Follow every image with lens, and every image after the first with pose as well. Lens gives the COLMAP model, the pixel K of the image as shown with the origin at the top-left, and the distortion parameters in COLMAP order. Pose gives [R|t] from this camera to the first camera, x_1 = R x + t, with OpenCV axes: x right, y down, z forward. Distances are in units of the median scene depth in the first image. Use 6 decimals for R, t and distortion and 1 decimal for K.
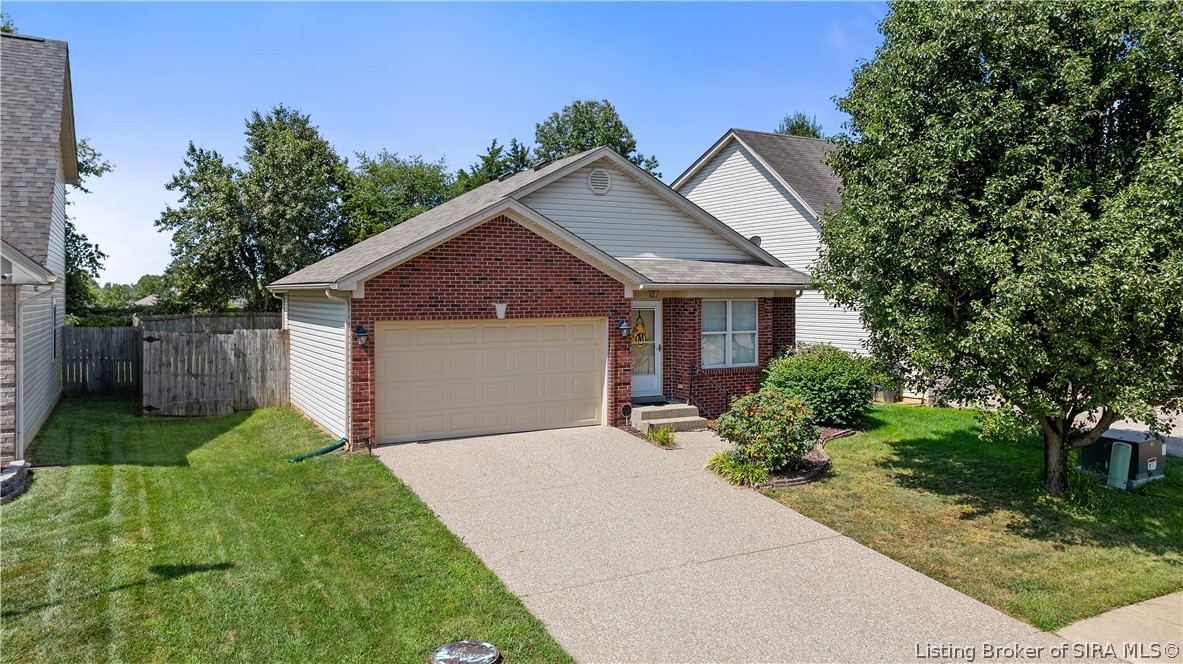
lens RADIAL K [[835.6, 0, 591.5], [0, 835.6, 332.0], [0, 0, 1]] dist [-0.018971, 0.001464]
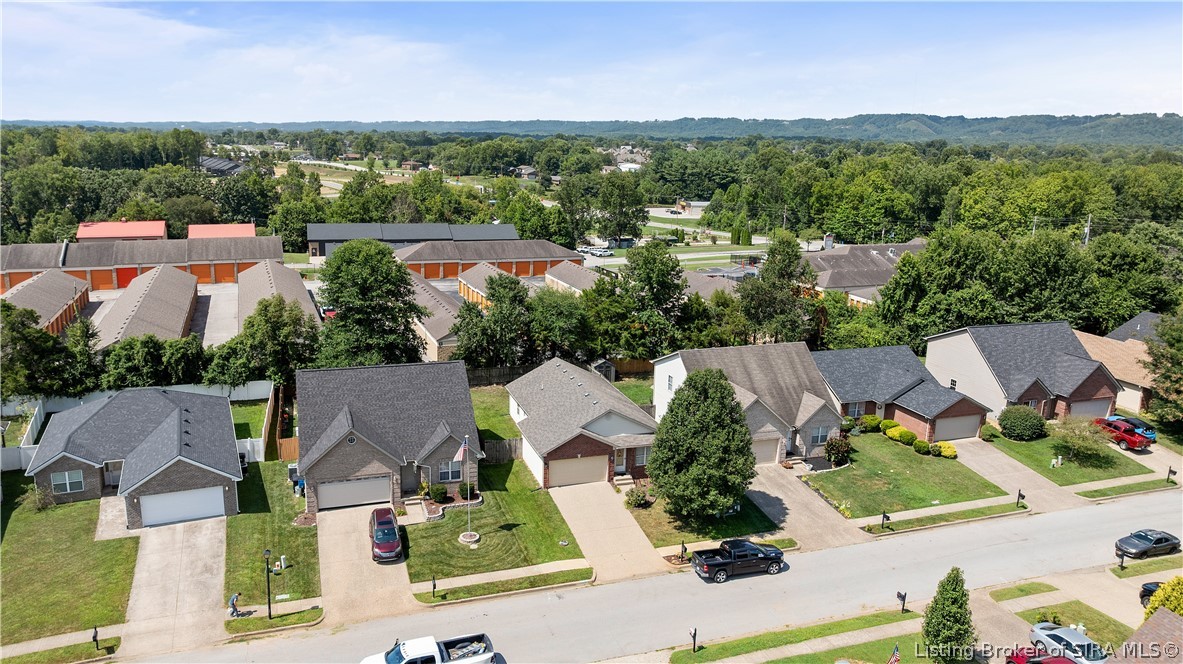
lens RADIAL K [[849.8, 0, 585.4], [0, 849.8, 326.8], [0, 0, 1]] dist [0.002434, -0.056641]
pose [[0.982730, 0.062637, -0.174120, 0.586406], [-0.030515, 0.982941, 0.181374, -1.360701], [0.182511, -0.172929, 0.967877, -2.811811]]
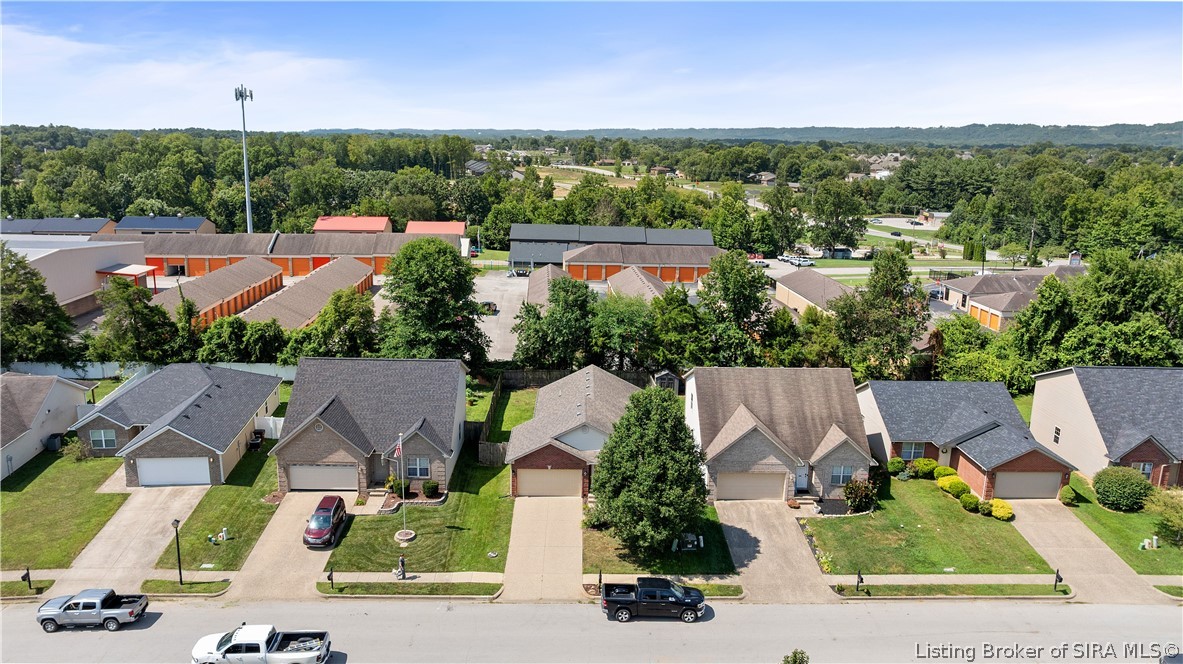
lens RADIAL K [[835.6, 0, 591.5], [0, 835.6, 332.0], [0, 0, 1]] dist [-0.018971, 0.001464]
pose [[0.882156, 0.125621, -0.453895, 1.722461], [-0.039815, 0.980212, 0.193906, -1.383504], [0.469272, -0.152983, 0.869701, -2.161883]]
